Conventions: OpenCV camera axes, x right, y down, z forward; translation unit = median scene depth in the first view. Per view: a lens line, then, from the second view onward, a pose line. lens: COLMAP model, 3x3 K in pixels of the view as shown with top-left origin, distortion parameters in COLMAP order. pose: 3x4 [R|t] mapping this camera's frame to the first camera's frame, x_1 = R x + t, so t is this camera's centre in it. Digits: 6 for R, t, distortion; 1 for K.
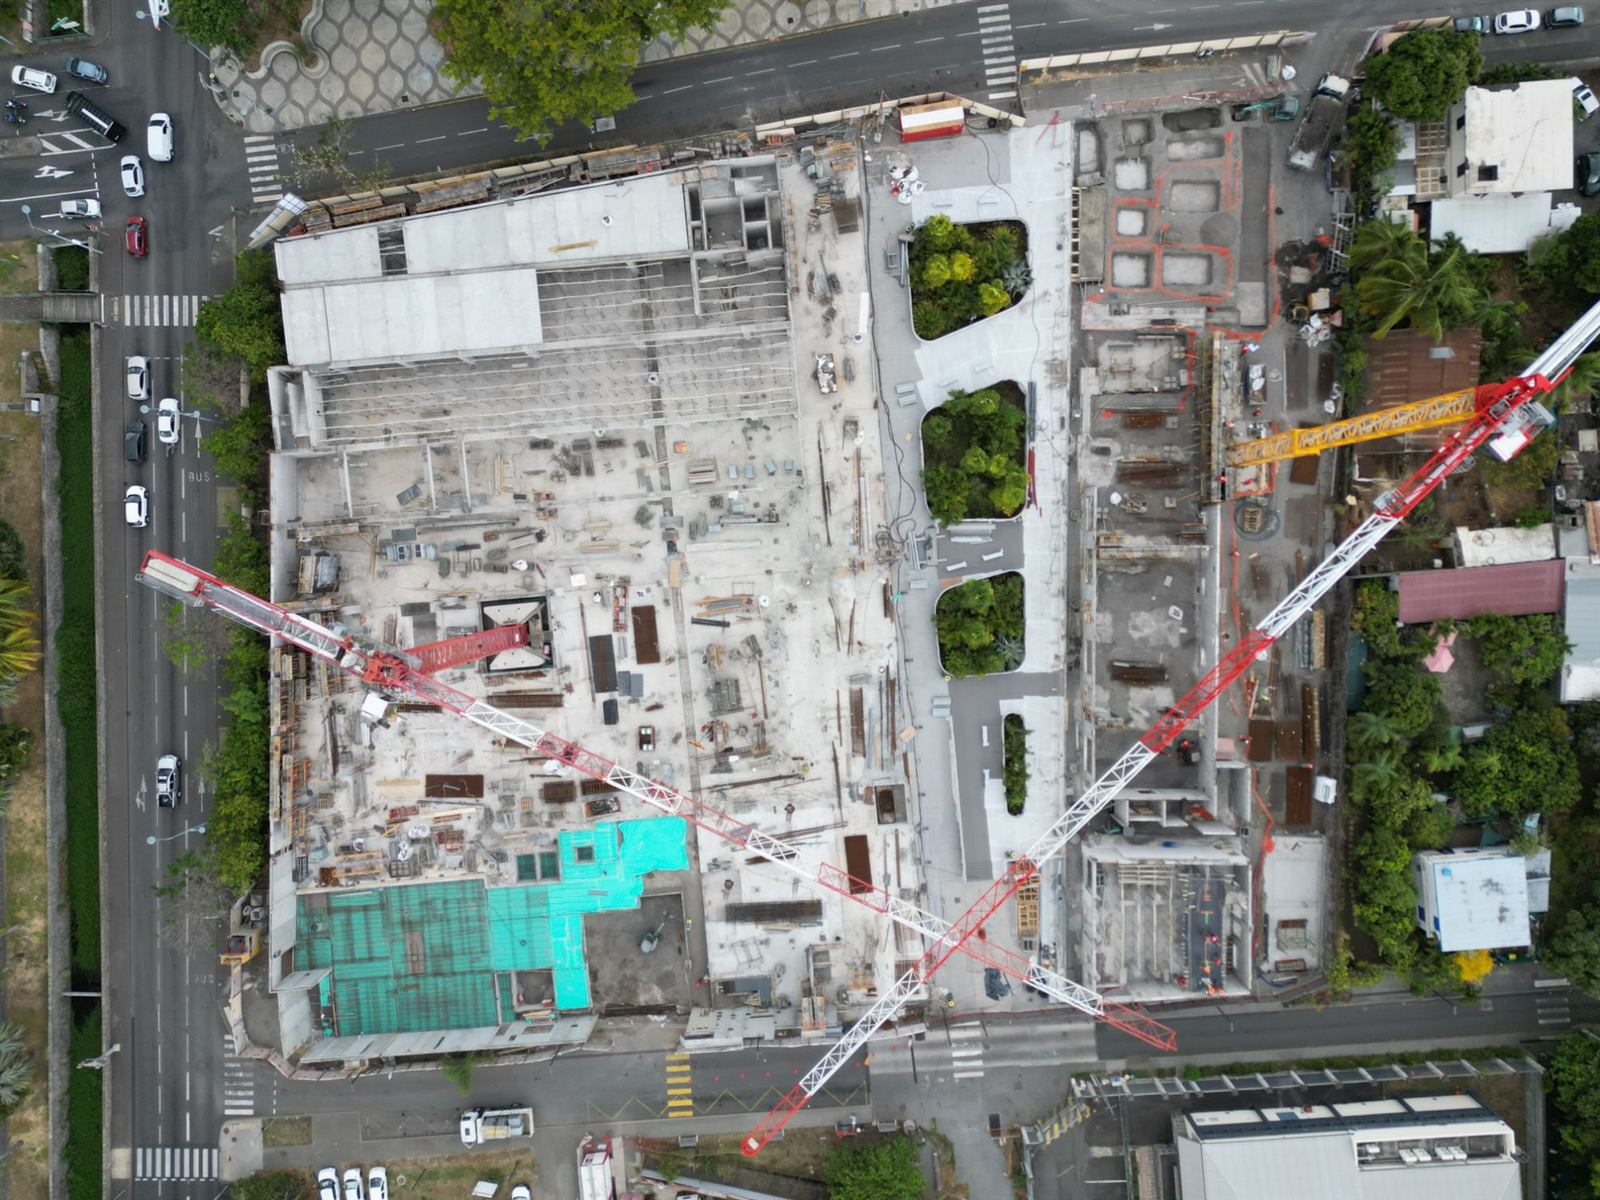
lens RADIAL K [[1110.8, 0, 800.0], [0, 1110.8, 600.0], [0, 0, 1]] dist [0.077562, -0.073033]
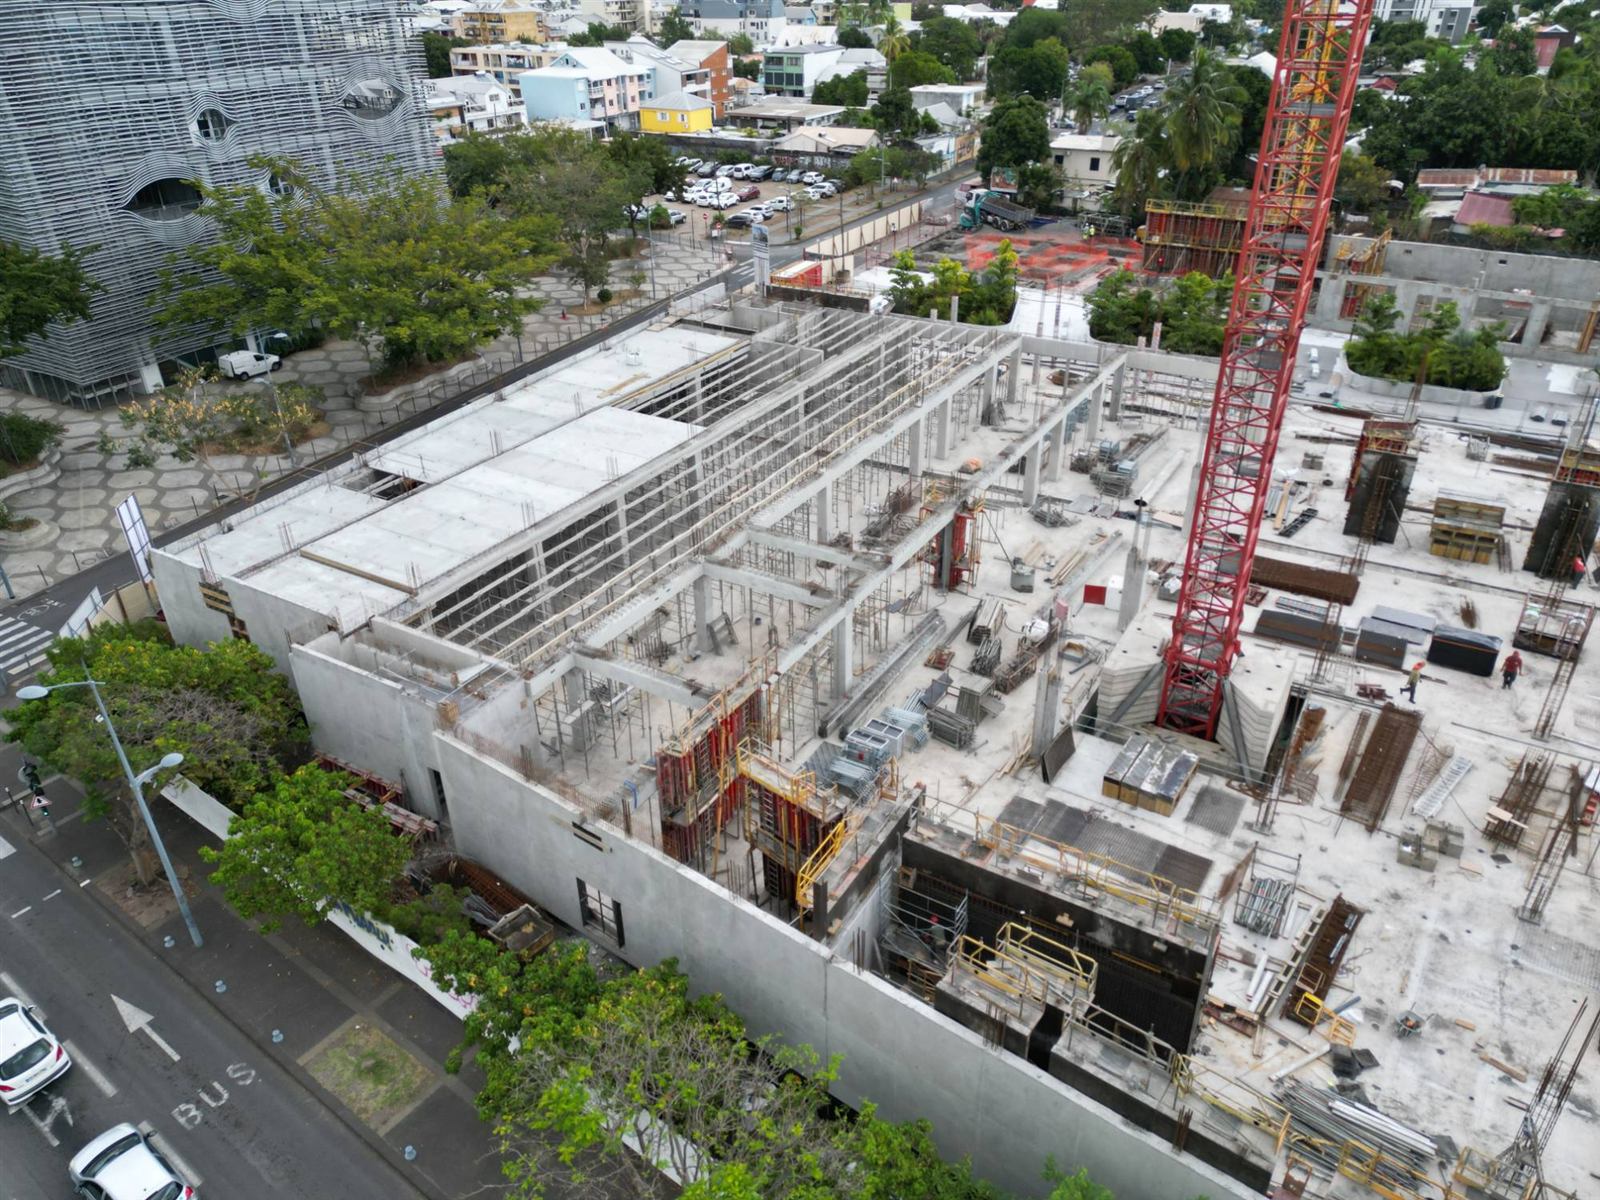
lens RADIAL K [[1110.8, 0, 800.0], [0, 1110.8, 600.0], [0, 0, 1]] dist [0.077562, -0.073033]
pose [[0.584986, -0.395358, 0.708155, -0.601103], [0.810161, 0.244137, -0.532951, 0.120520], [0.037819, 0.885488, 0.463120, 0.776394]]
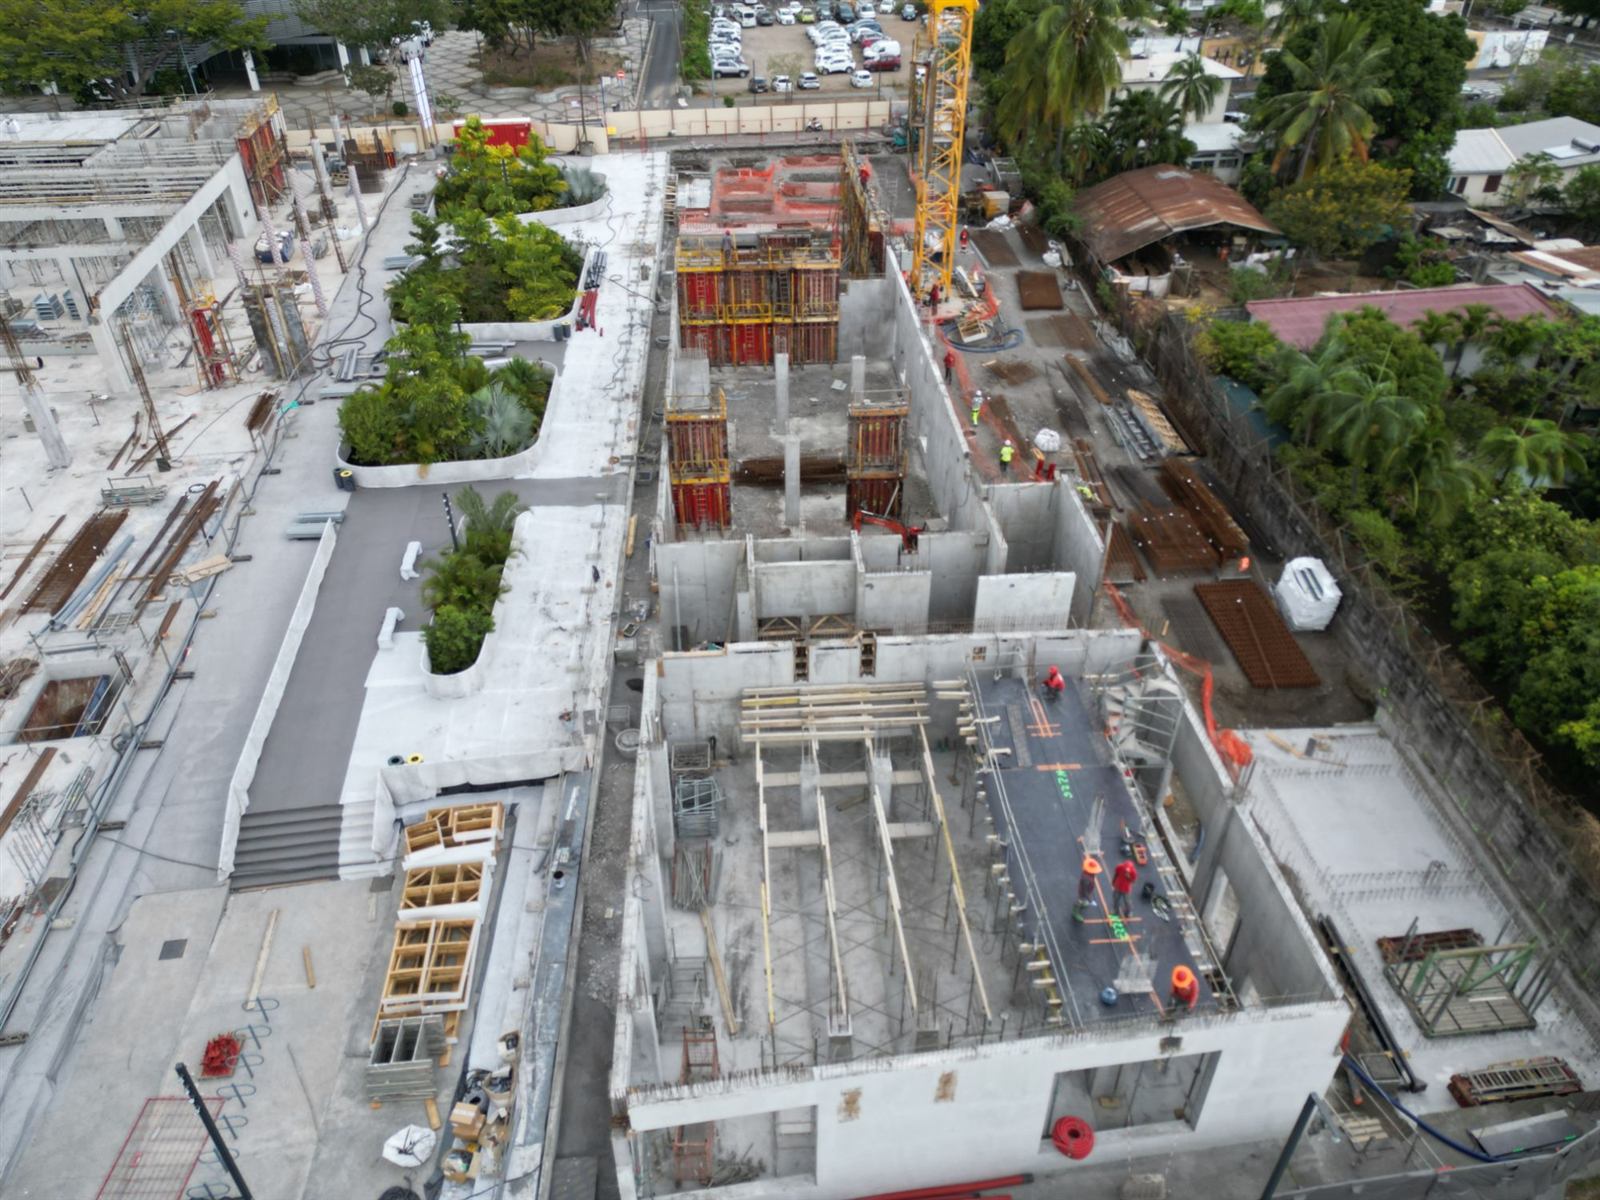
lens RADIAL K [[1110.8, 0, 800.0], [0, 1110.8, 600.0], [0, 0, 1]] dist [0.077562, -0.073033]
pose [[0.997941, -0.018583, 0.061382, 0.274241], [0.061508, 0.548331, -0.833996, 0.456796], [-0.018159, 0.836055, 0.548345, 0.791680]]
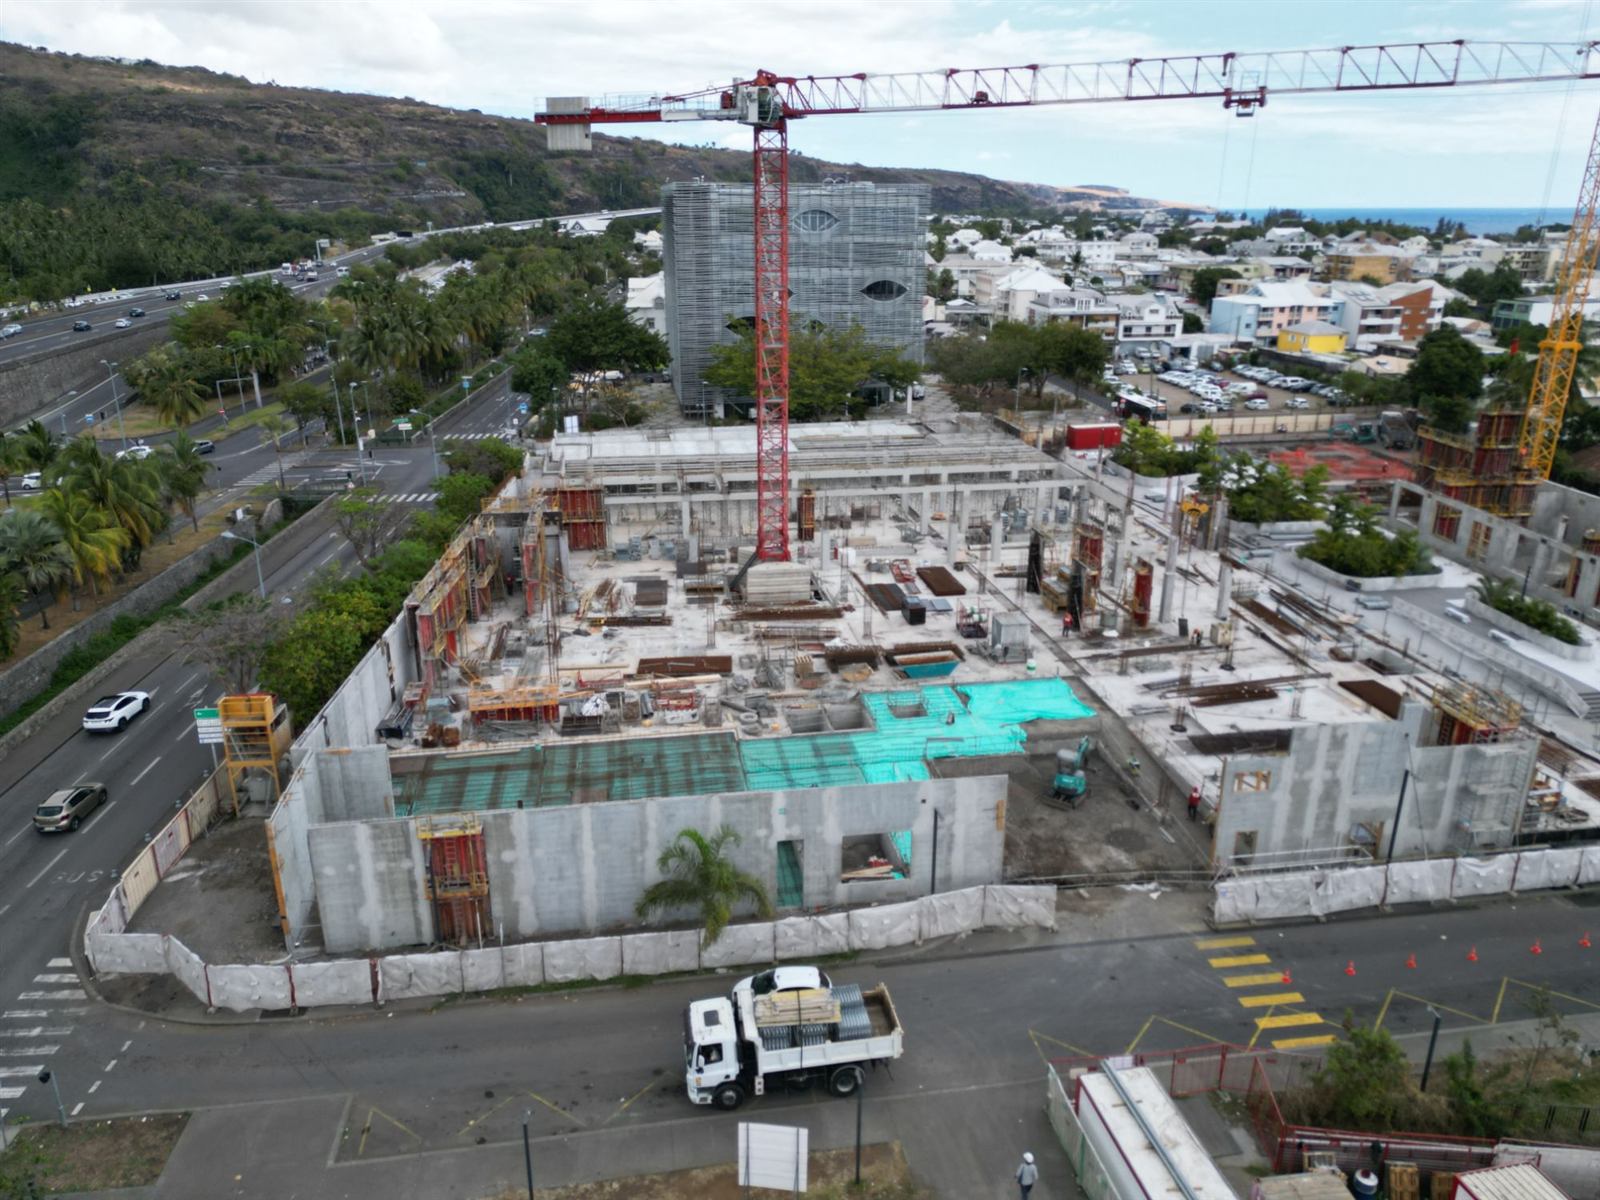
lens RADIAL K [[1123.6, 0, 770.9], [0, 1123.6, 595.4], [0, 0, 1]] dist [0.029206, -0.003722]
pose [[0.998248, 0.000048, 0.059174, -0.299447], [0.056694, 0.285654, -0.956654, 0.761885], [-0.016949, 0.958333, 0.285151, 0.788874]]
